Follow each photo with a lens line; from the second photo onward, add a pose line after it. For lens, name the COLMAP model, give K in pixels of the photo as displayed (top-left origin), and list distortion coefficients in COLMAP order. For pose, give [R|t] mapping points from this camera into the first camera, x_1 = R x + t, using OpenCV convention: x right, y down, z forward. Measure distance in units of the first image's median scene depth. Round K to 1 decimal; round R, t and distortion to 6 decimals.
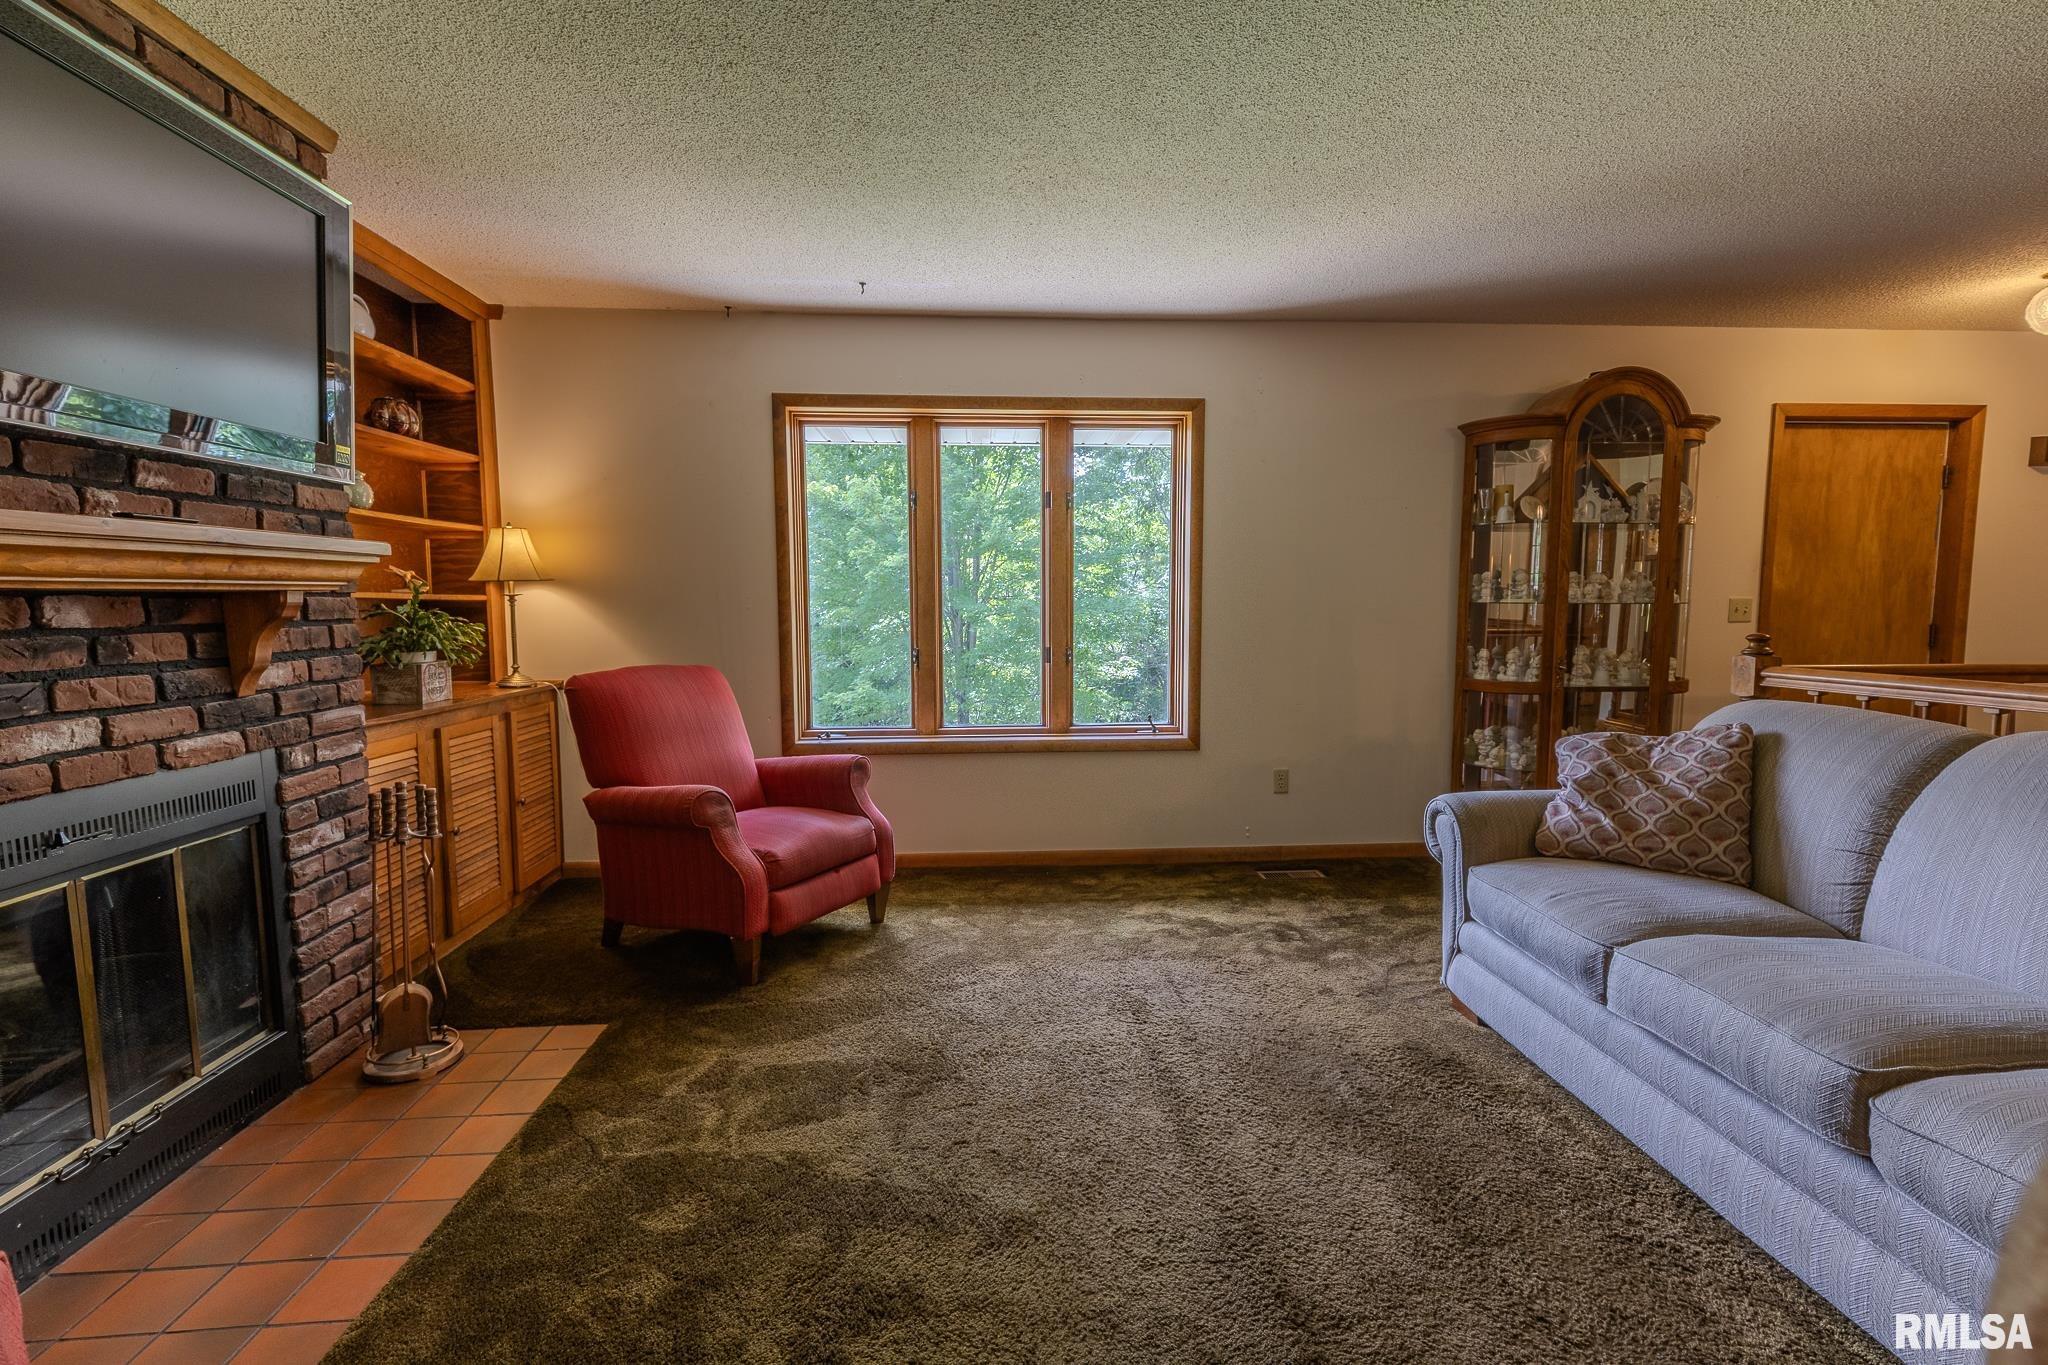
lens RADIAL K [[927.2, 0, 1021.9], [0, 927.2, 683.0], [0, 0, 1]] dist [0.006126, -0.000659]
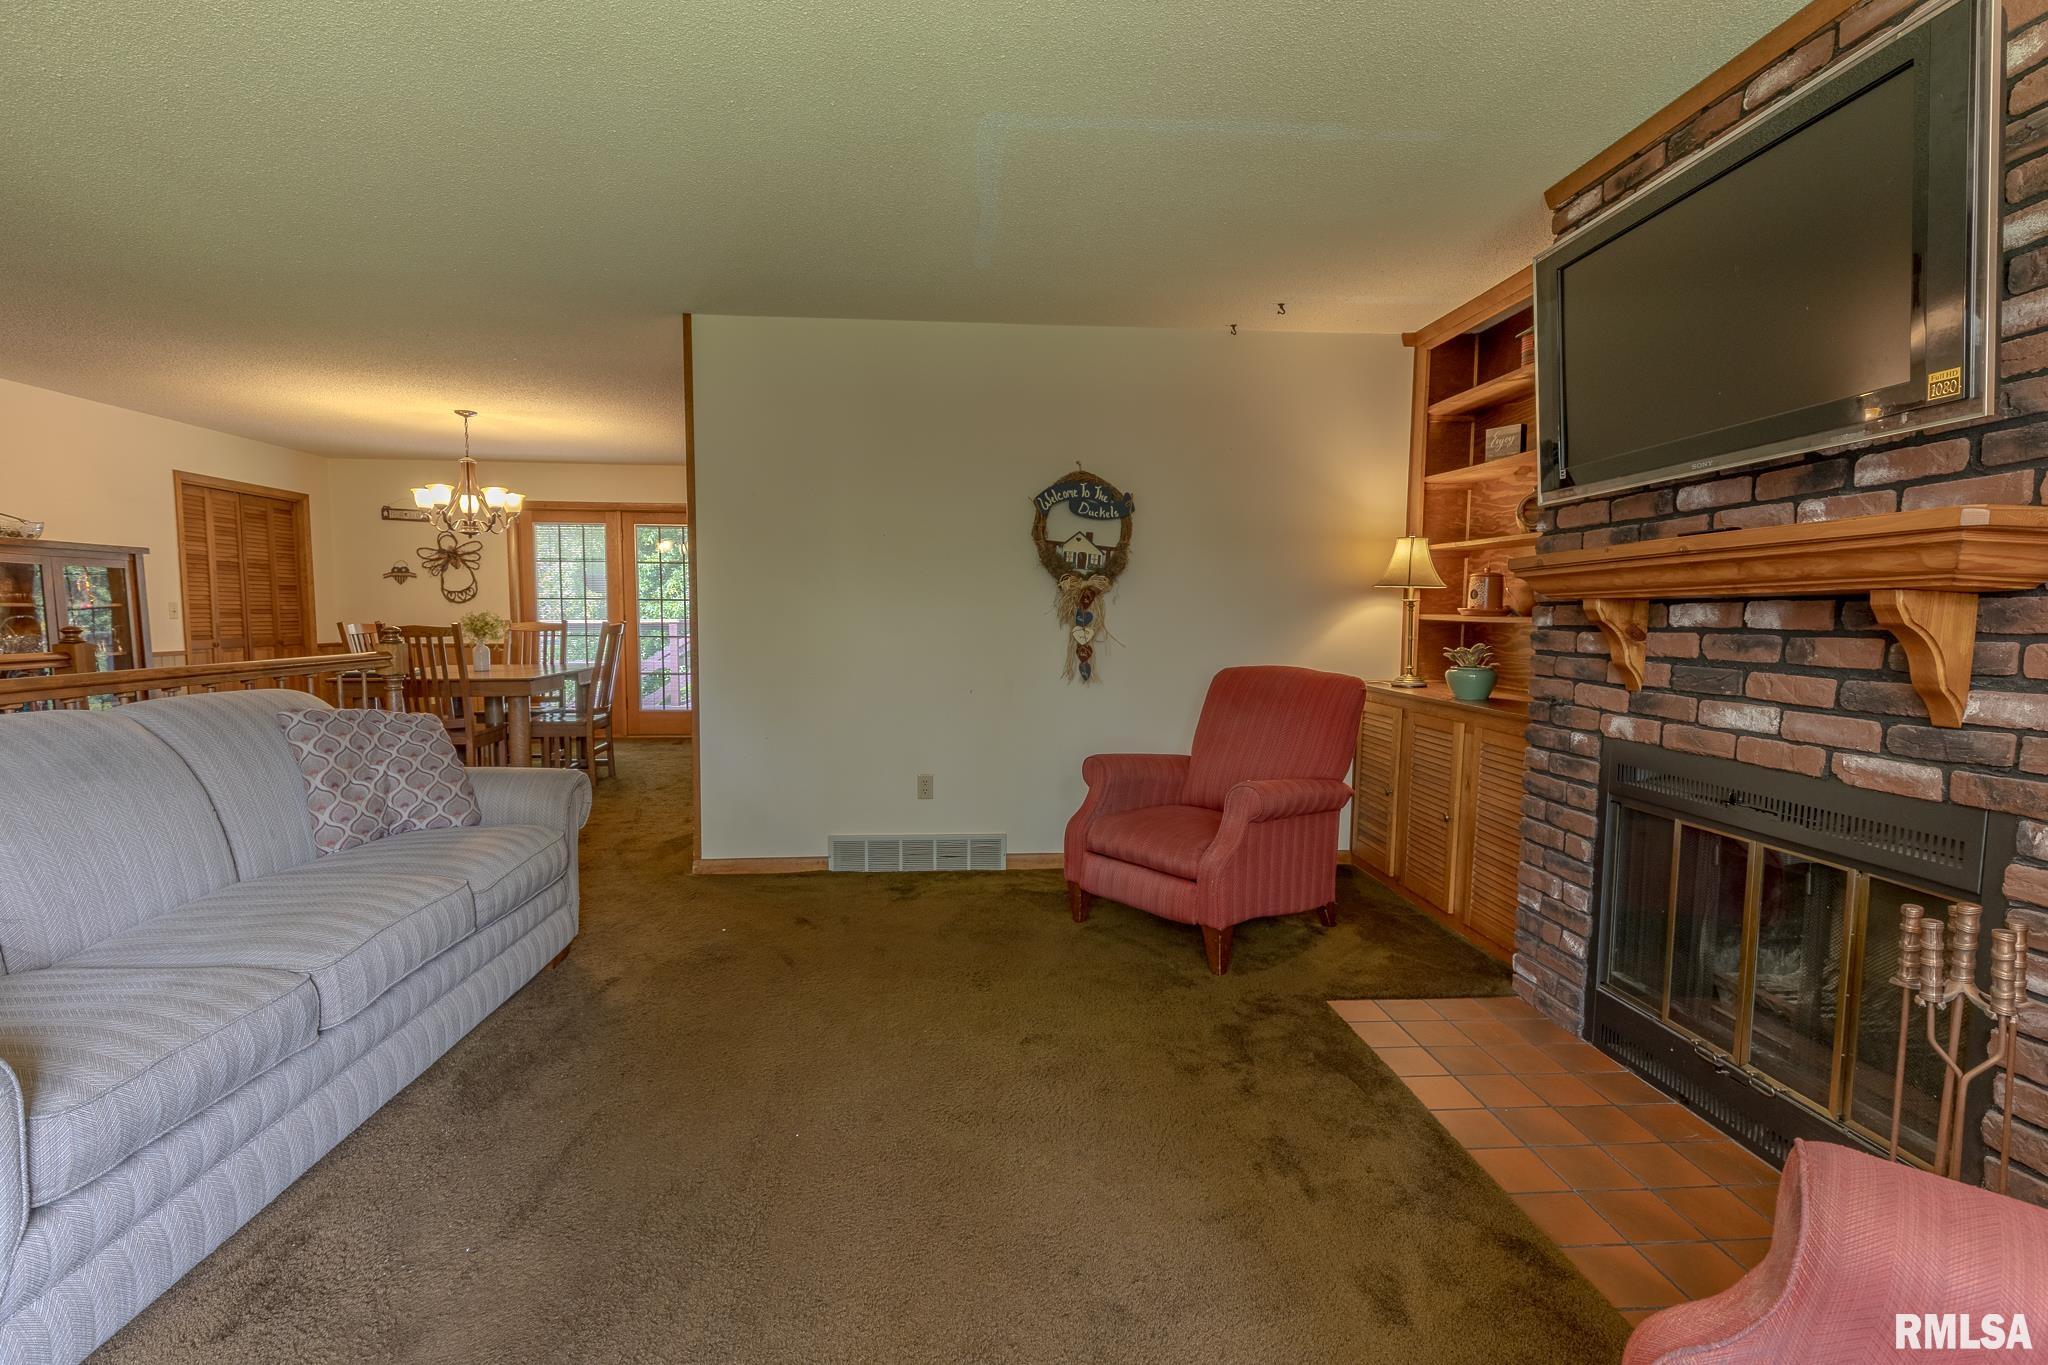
lens RADIAL K [[927.2, 0, 1021.6], [0, 927.2, 684.1], [0, 0, 1]] dist [0.006126, -0.000659]
pose [[-0.999996, -0.002226, -0.001437, -0.075194], [-0.002431, 0.986626, 0.162983, -0.152826], [0.001055, 0.162986, -0.986628, 1.854252]]
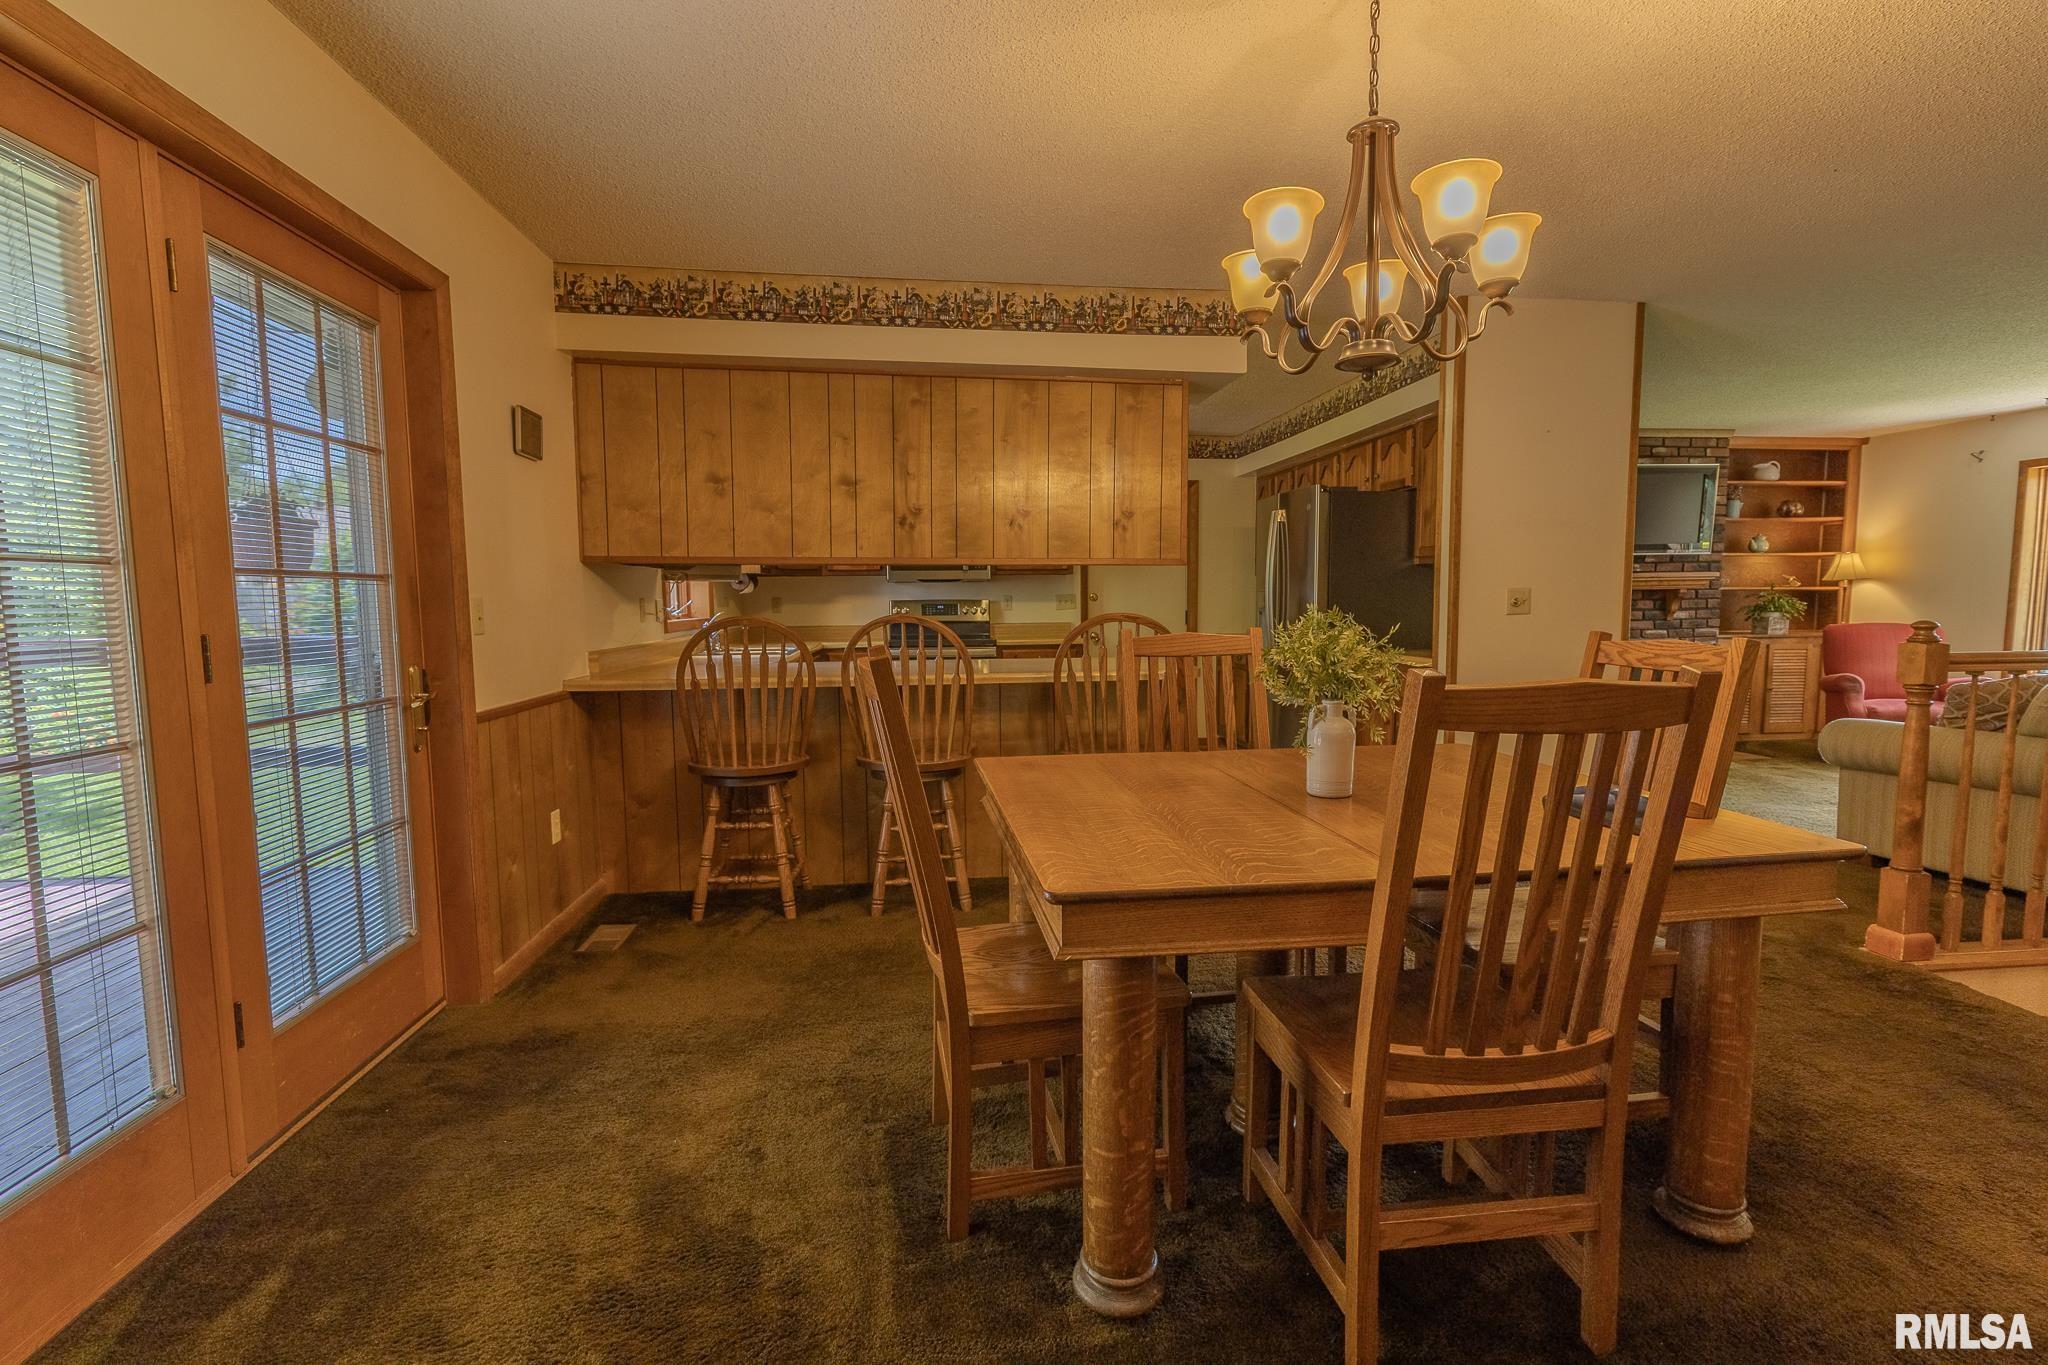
lens RADIAL K [[957.3, 0, 1028.9], [0, 957.3, 692.8], [0, 0, 1]] dist [-0.002935, -0.001404]
pose [[0.040642, 0.096898, -0.994464, 2.691835], [-0.074739, 0.992793, 0.093681, 0.131926], [0.996375, 0.070518, 0.047591, -1.546102]]
